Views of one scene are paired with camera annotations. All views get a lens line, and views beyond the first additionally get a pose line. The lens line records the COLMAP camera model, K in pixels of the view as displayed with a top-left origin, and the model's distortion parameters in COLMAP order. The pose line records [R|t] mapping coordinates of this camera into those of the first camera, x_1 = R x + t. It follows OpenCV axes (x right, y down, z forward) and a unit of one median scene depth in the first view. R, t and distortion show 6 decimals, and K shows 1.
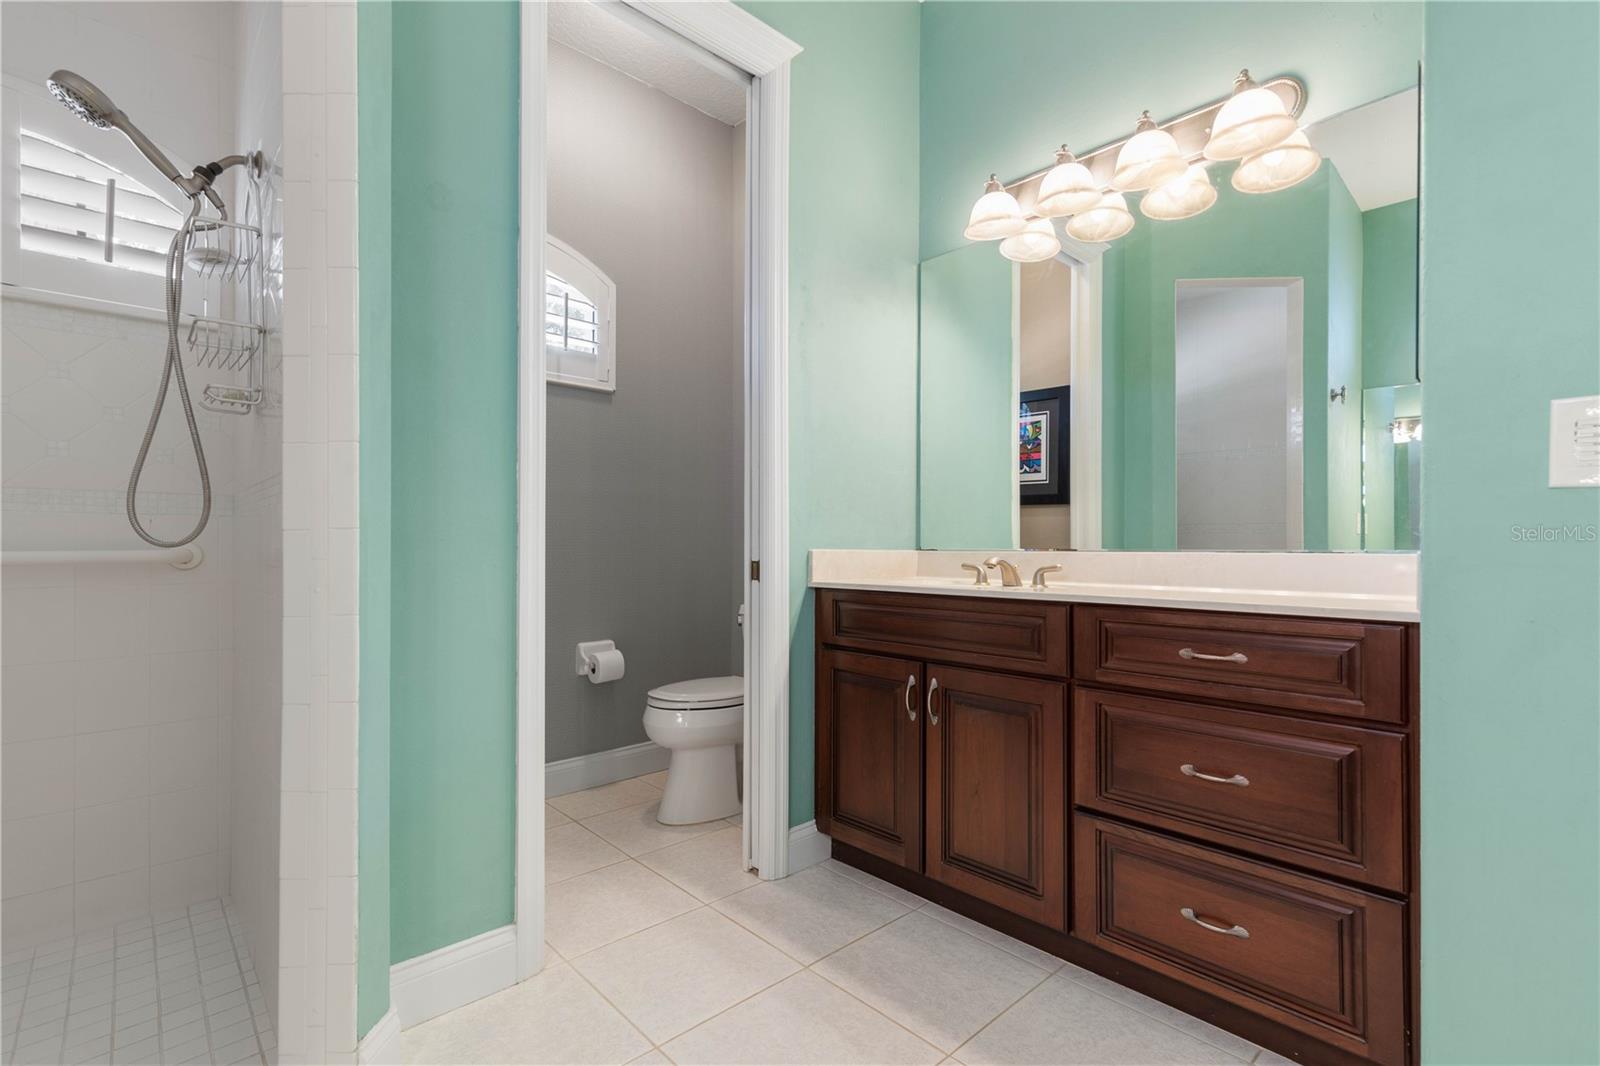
lens RADIAL K [[733.1, 0, 796.8], [0, 733.1, 533.0], [0, 0, 1]] dist [0.004057, 0.000466]
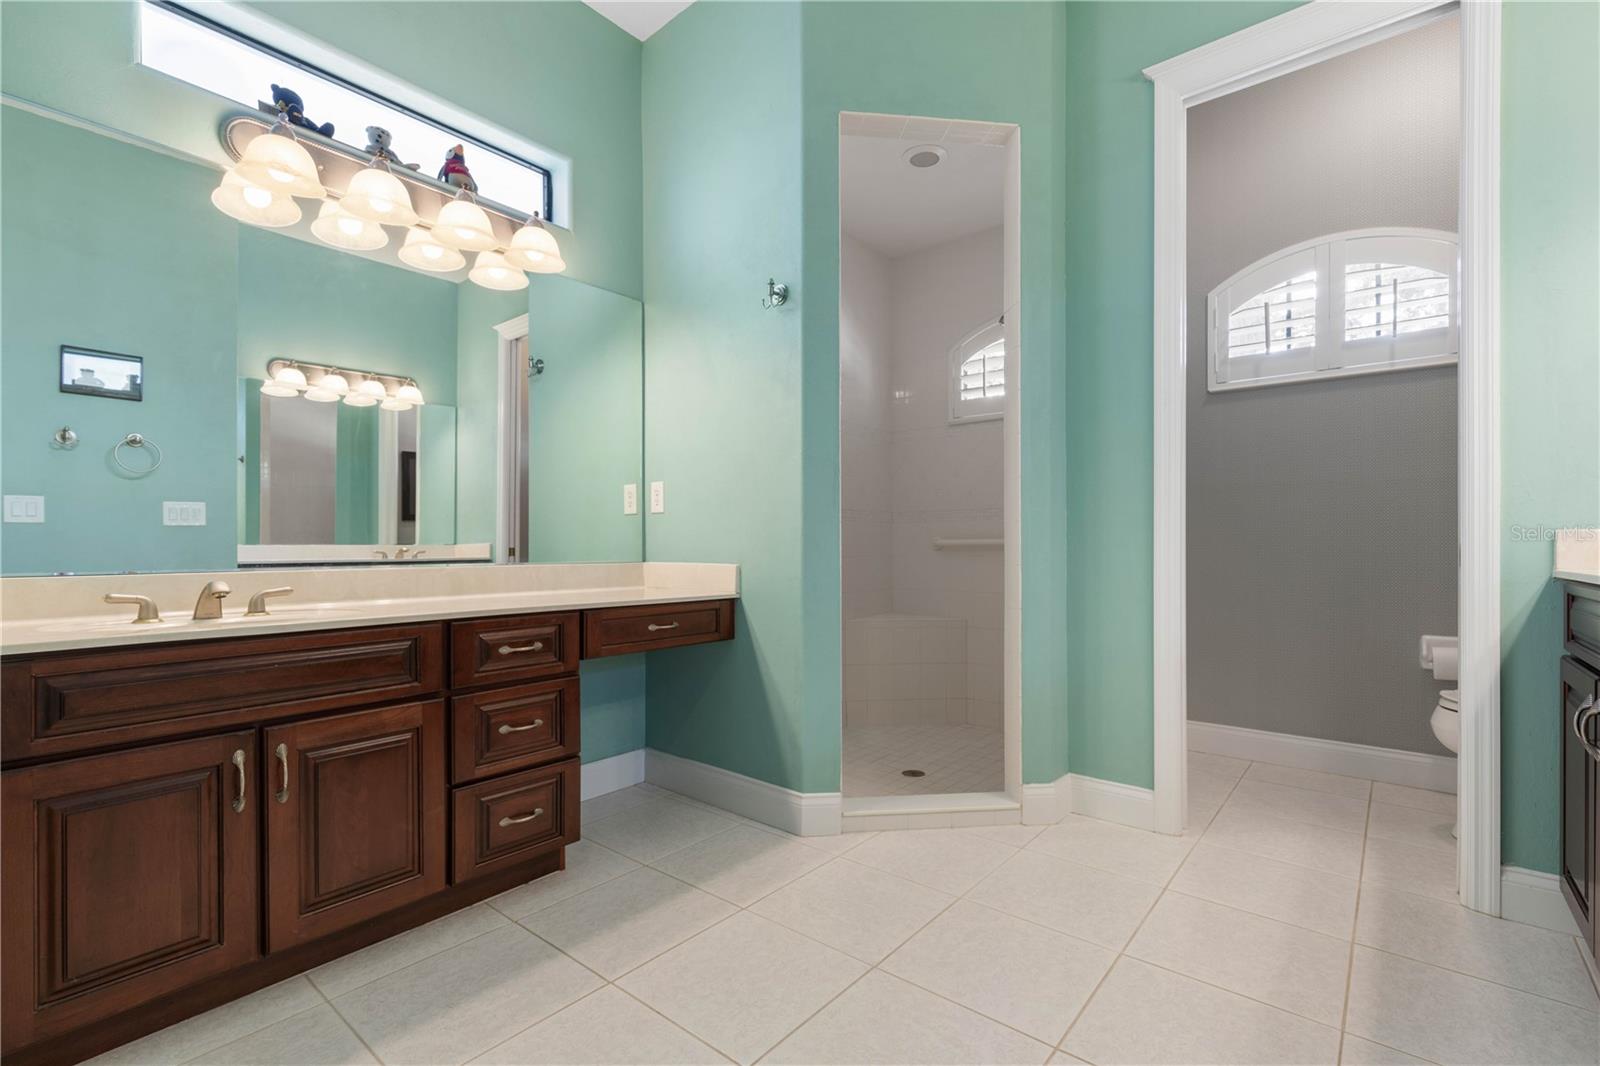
lens RADIAL K [[733.1, 0, 796.4], [0, 733.1, 548.9], [0, 0, 1]] dist [0.004057, 0.000466]
pose [[-0.115662, 0.007902, 0.993257, -0.605045], [-0.004957, 0.999951, -0.008532, 0.004075], [-0.993276, -0.005910, -0.115618, 0.554934]]
